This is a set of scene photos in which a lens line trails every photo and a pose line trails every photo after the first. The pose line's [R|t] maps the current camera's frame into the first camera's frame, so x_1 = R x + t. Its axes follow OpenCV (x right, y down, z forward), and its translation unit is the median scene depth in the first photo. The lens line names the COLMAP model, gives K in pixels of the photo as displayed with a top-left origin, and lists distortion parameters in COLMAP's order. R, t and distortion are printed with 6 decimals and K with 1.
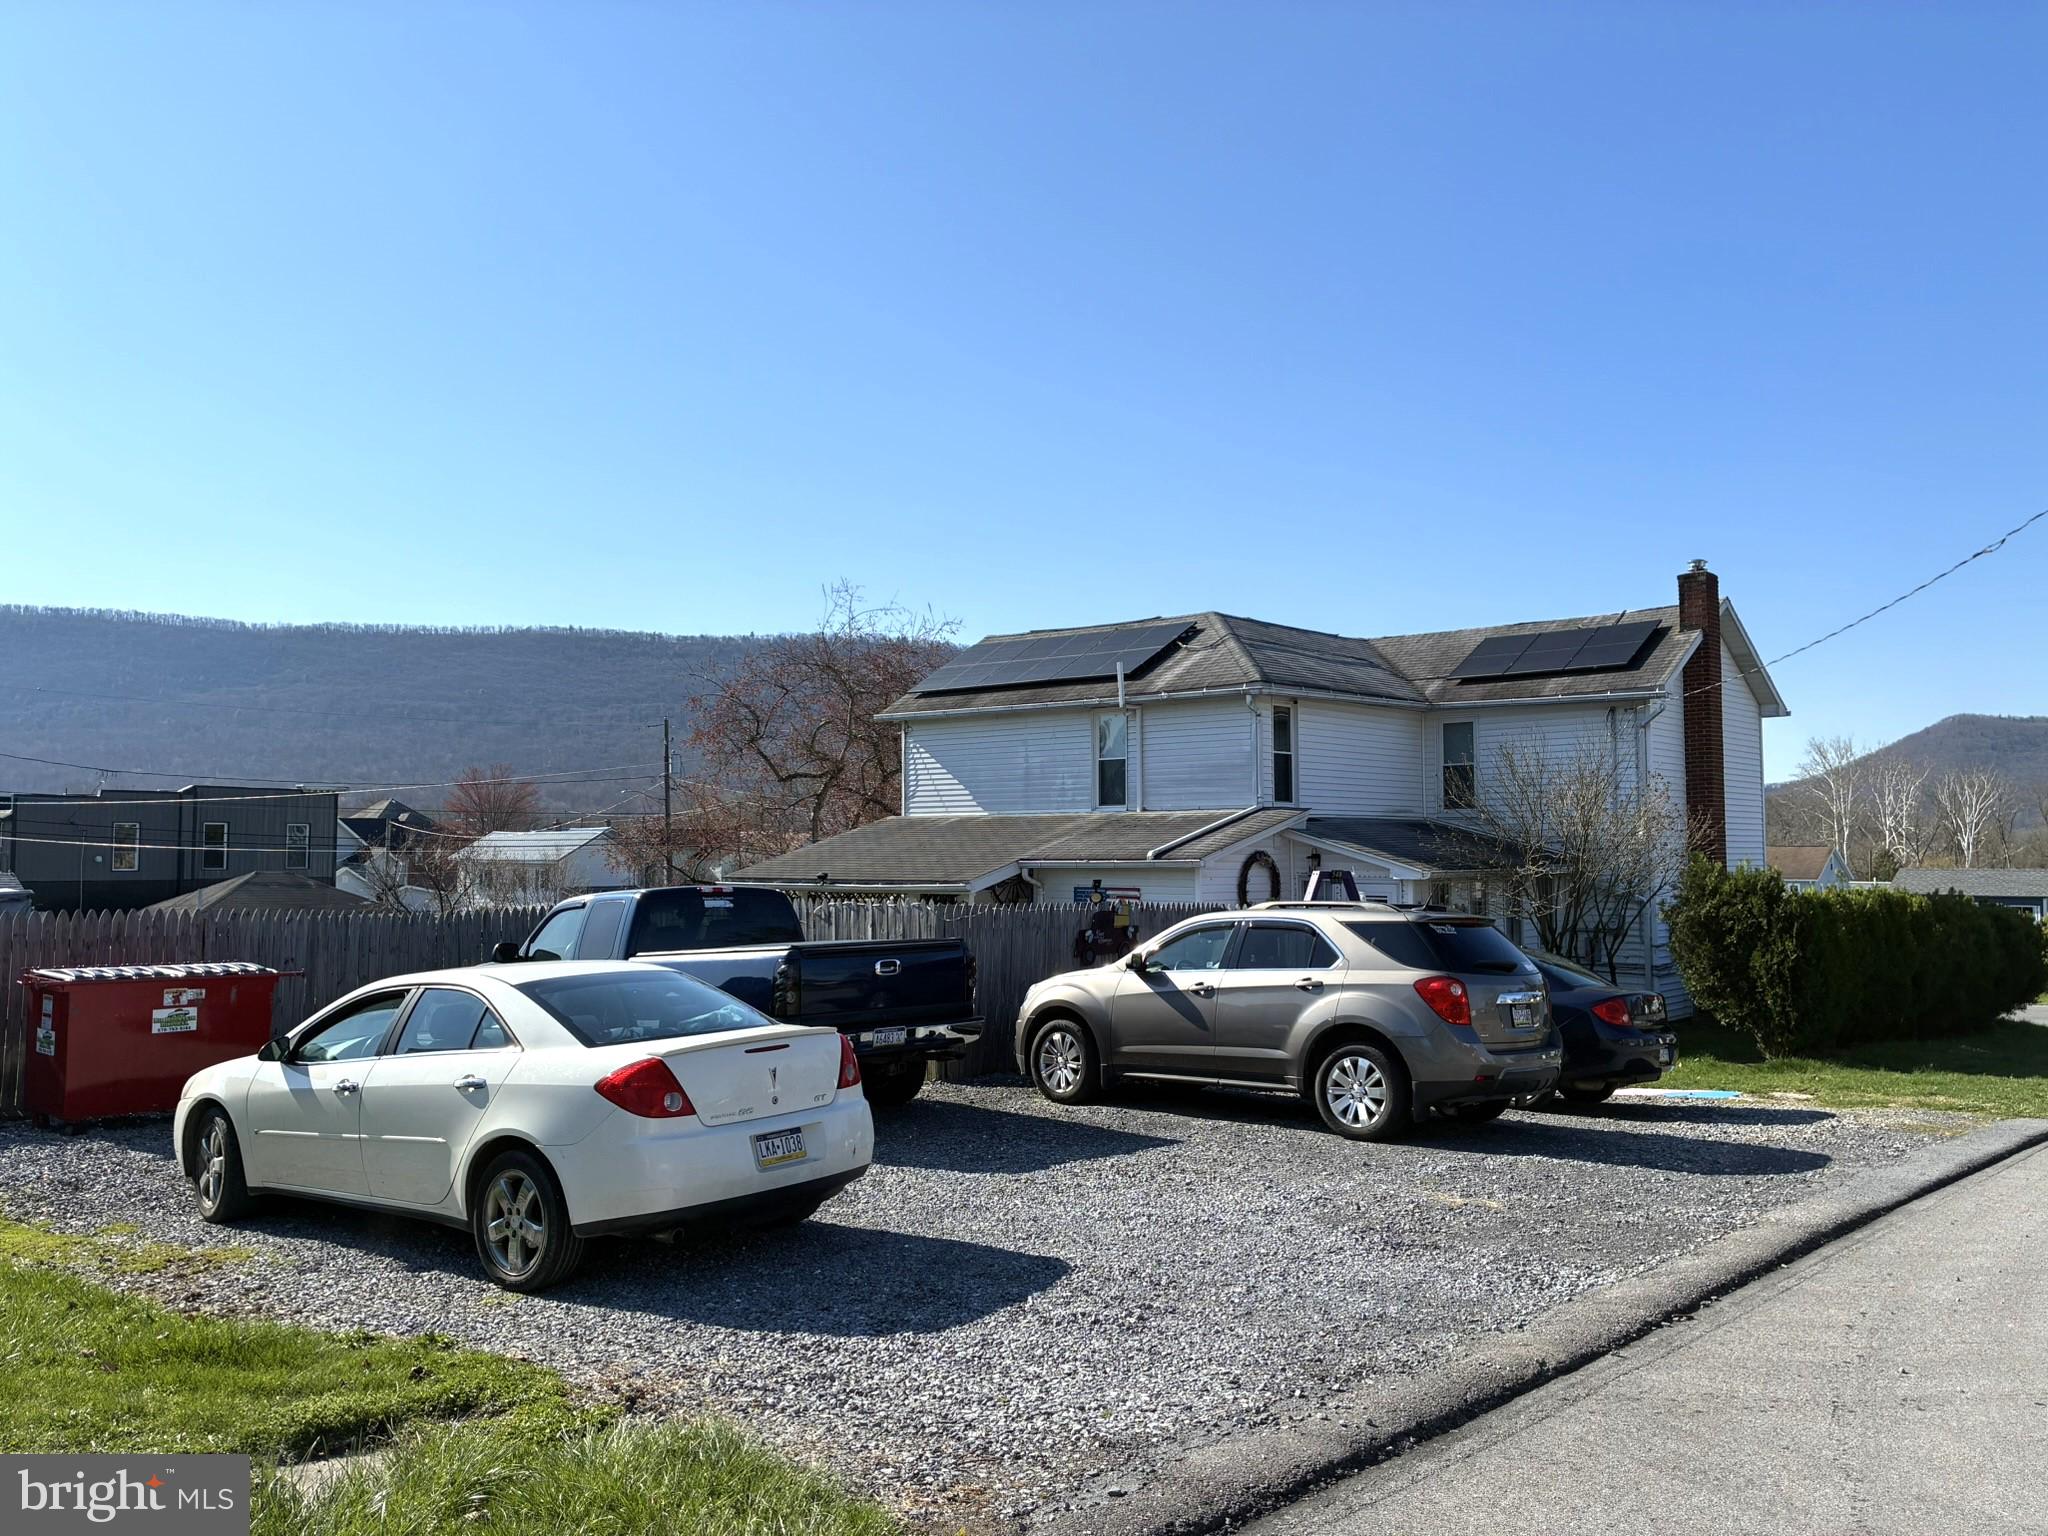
lens RADIAL K [[1546.5, 0, 1020.3], [0, 1546.5, 770.6], [0, 0, 1]] dist [0.048641, -0.066142]
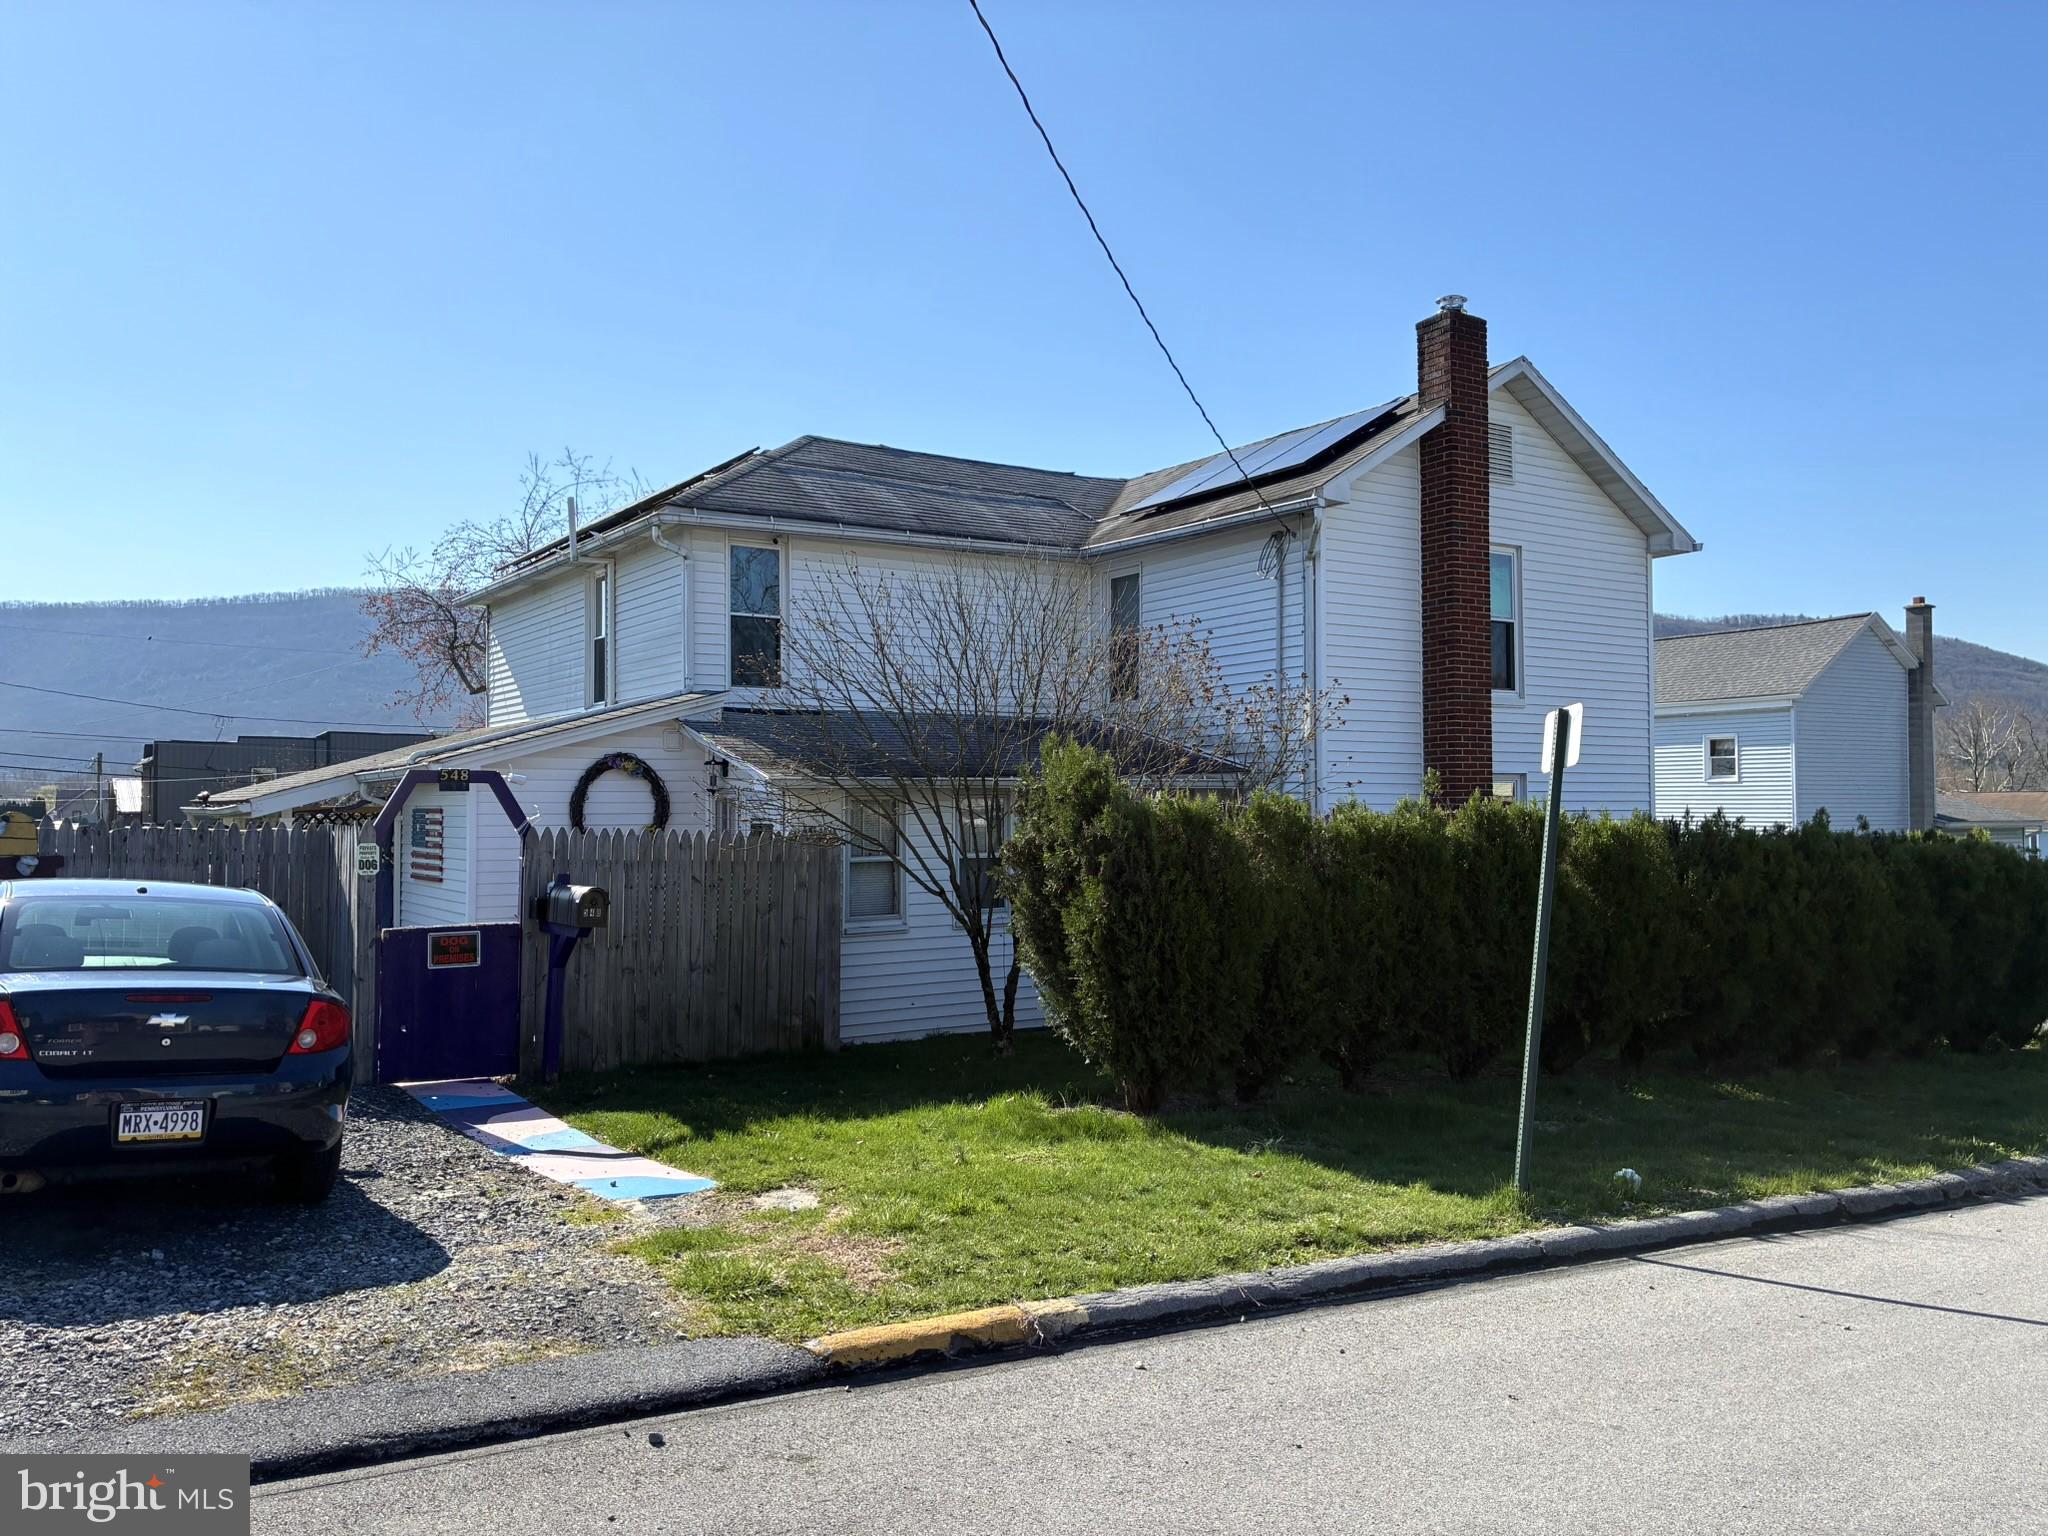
lens RADIAL K [[1546.5, 0, 1027.9], [0, 1546.5, 767.4], [0, 0, 1]] dist [0.048641, -0.066142]
pose [[0.970366, -0.009498, -0.241452, 0.420924], [0.014297, 0.999733, 0.018130, 0.042290], [0.241215, -0.021044, 0.970243, 0.342414]]
